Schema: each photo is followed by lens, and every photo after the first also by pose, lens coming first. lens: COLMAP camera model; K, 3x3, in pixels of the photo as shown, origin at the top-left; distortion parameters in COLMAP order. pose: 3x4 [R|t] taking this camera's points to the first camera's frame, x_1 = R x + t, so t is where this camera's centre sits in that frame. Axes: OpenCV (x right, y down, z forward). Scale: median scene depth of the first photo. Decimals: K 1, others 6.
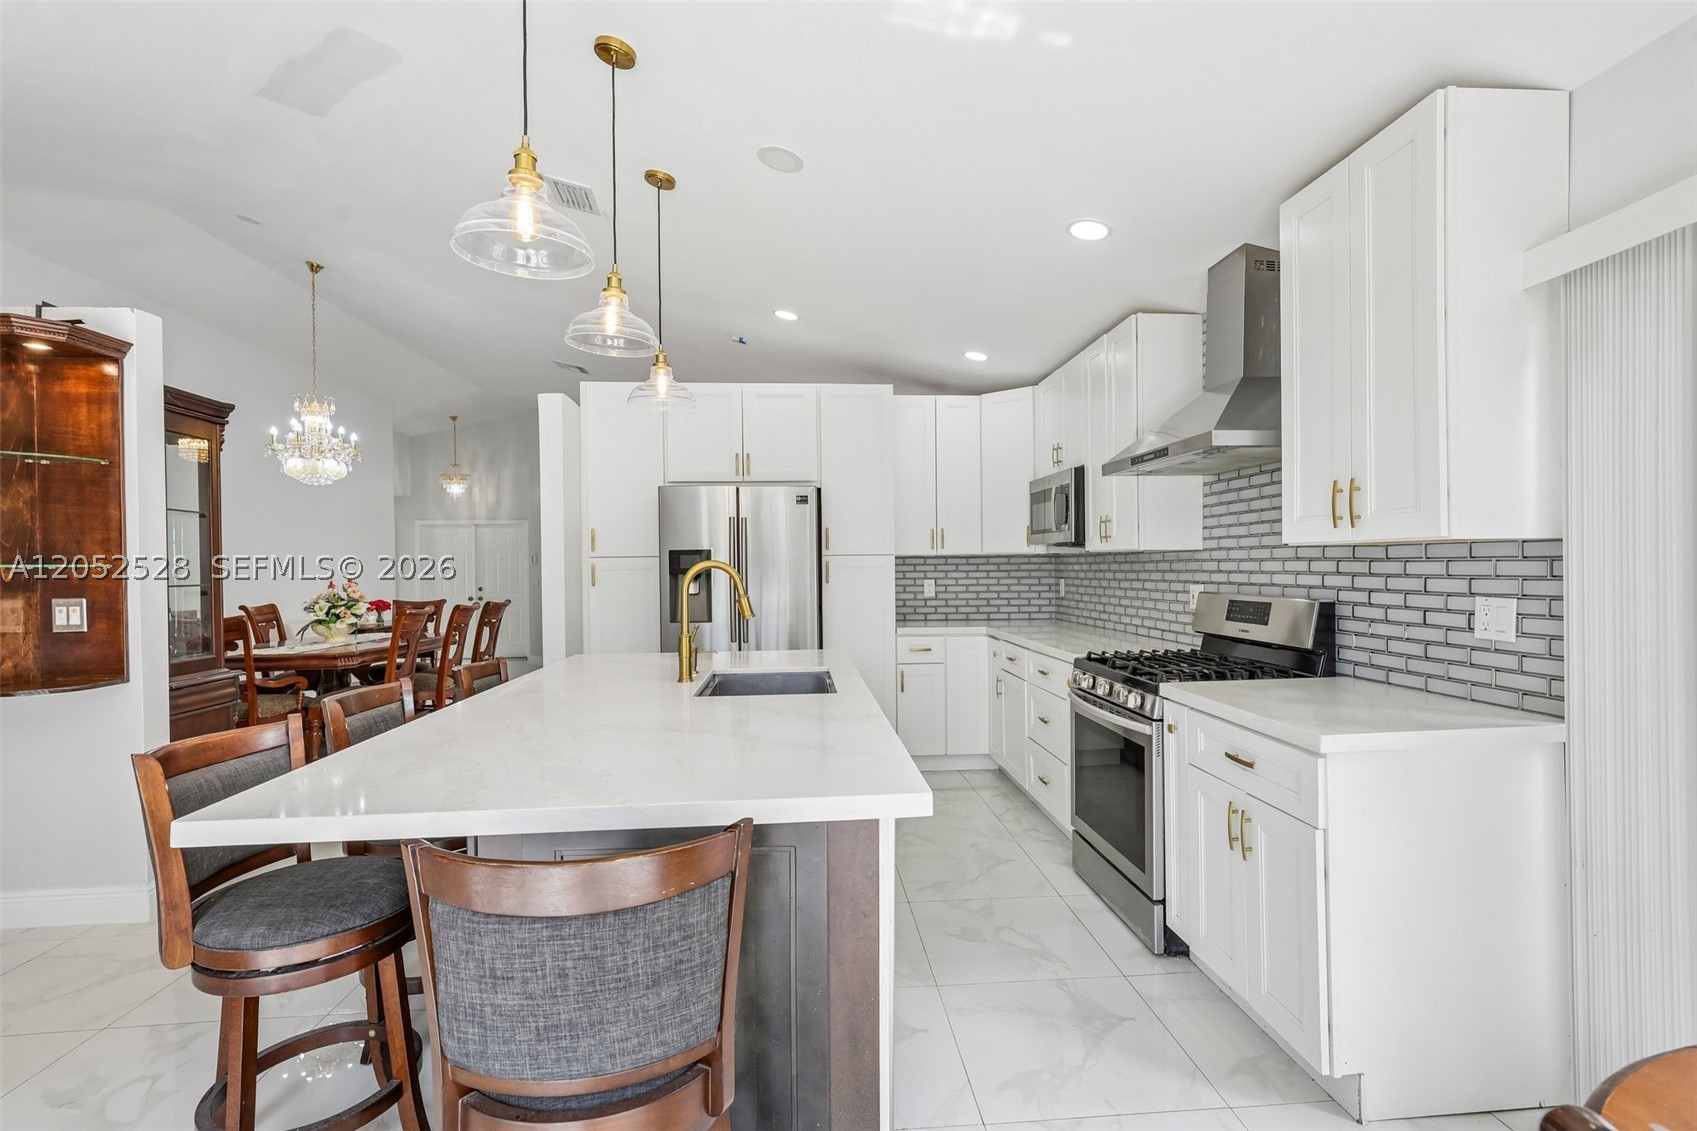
lens RADIAL K [[774.3, 0, 859.3], [0, 774.3, 572.7], [0, 0, 1]] dist [-0.019094, 0.011661]
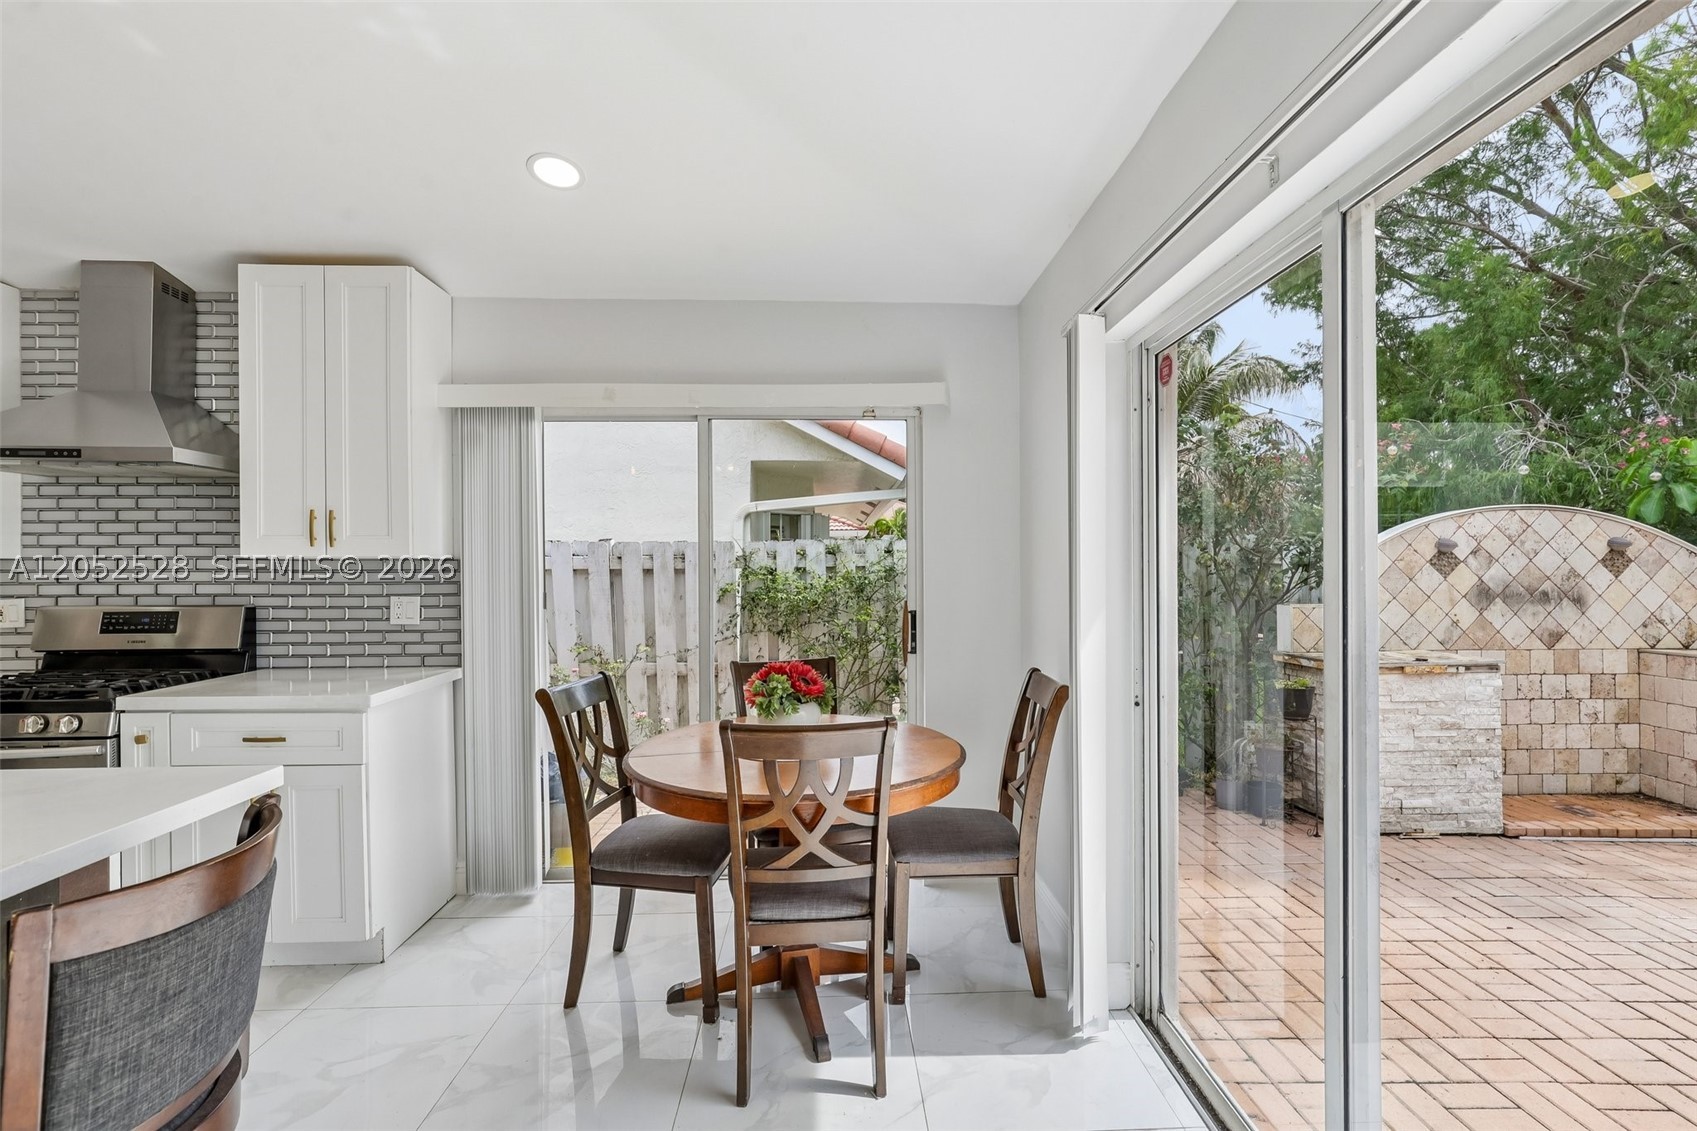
lens RADIAL K [[784.0, 0, 856.4], [0, 784.0, 570.3], [0, 0, 1]] dist [-0.001263, 0.000426]
pose [[0.030323, 0.009414, 0.999496, -0.737875], [0.013587, 0.999859, -0.009829, 0.008362], [-0.999448, 0.013878, 0.030191, 0.056291]]
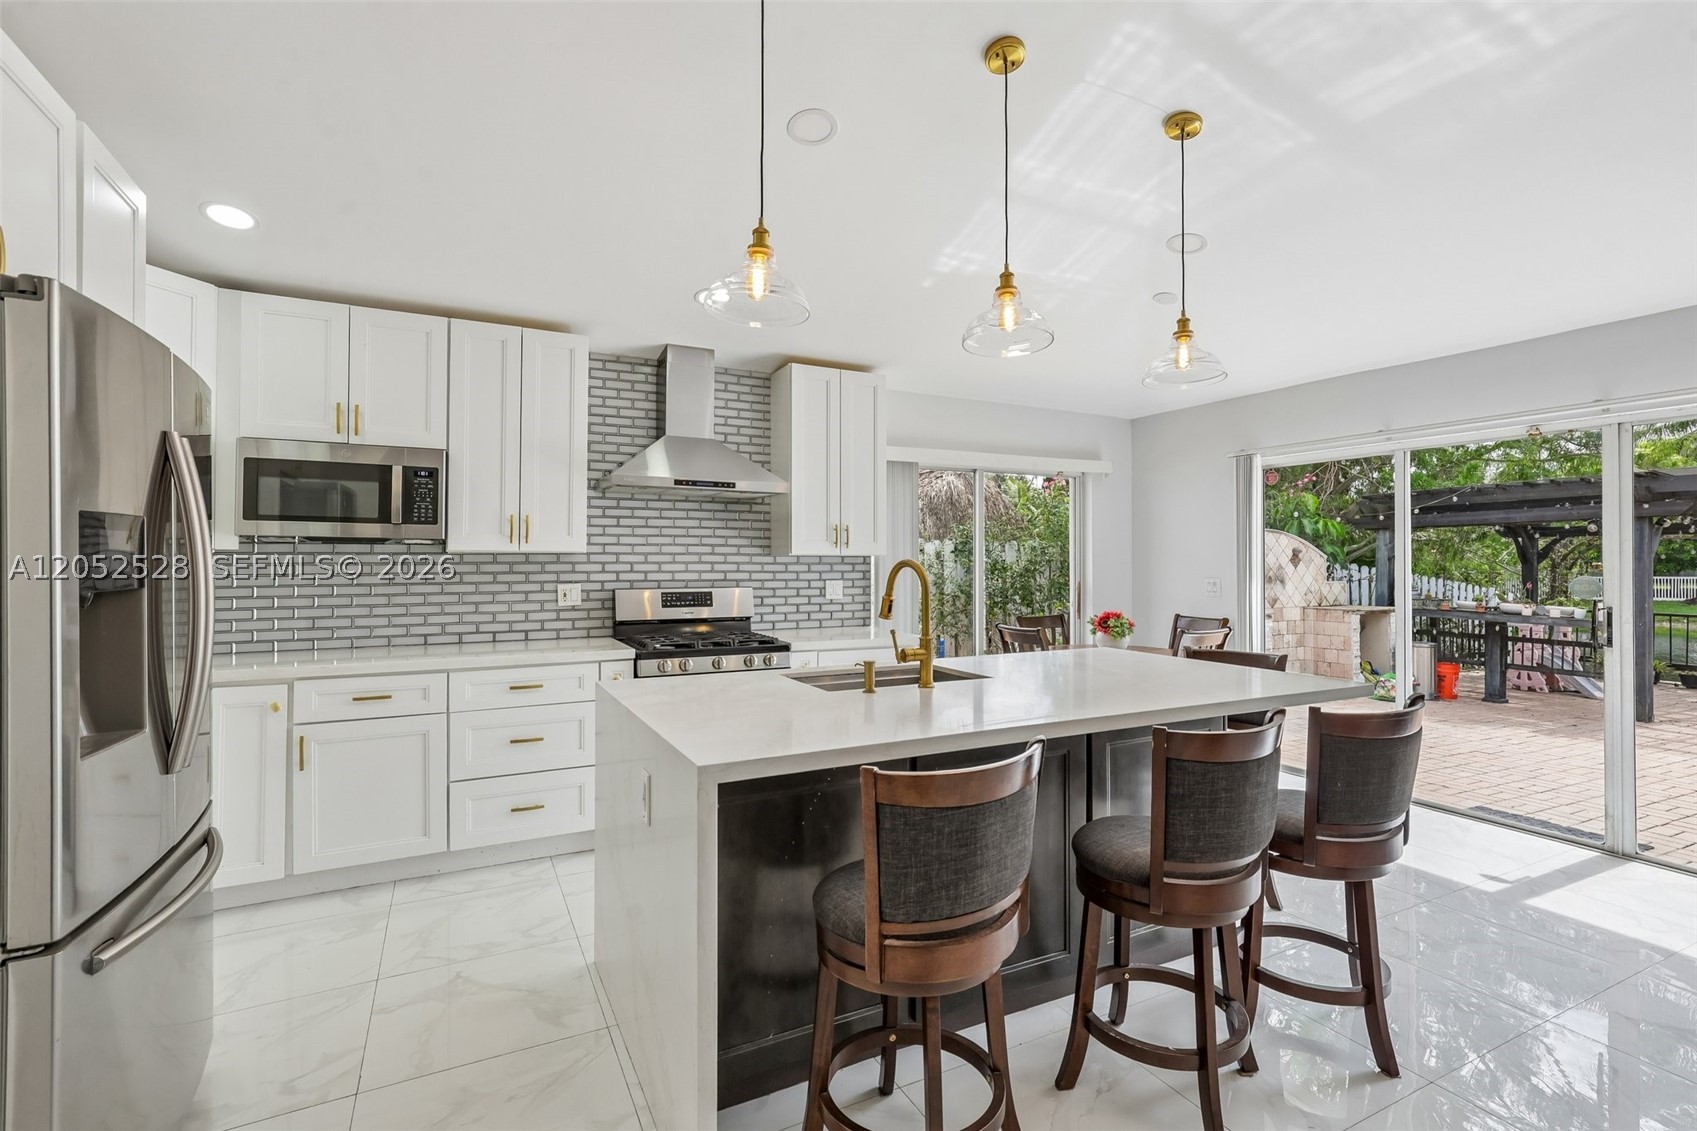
lens RADIAL K [[772.0, 0, 845.9], [0, 772.0, 554.7], [0, 0, 1]] dist [-0.001096, -0.000156]
pose [[-0.383480, 0.019336, 0.923347, -1.398127], [0.013052, 0.999794, -0.015516, -0.009000], [-0.923457, 0.006102, -0.383653, 1.948331]]
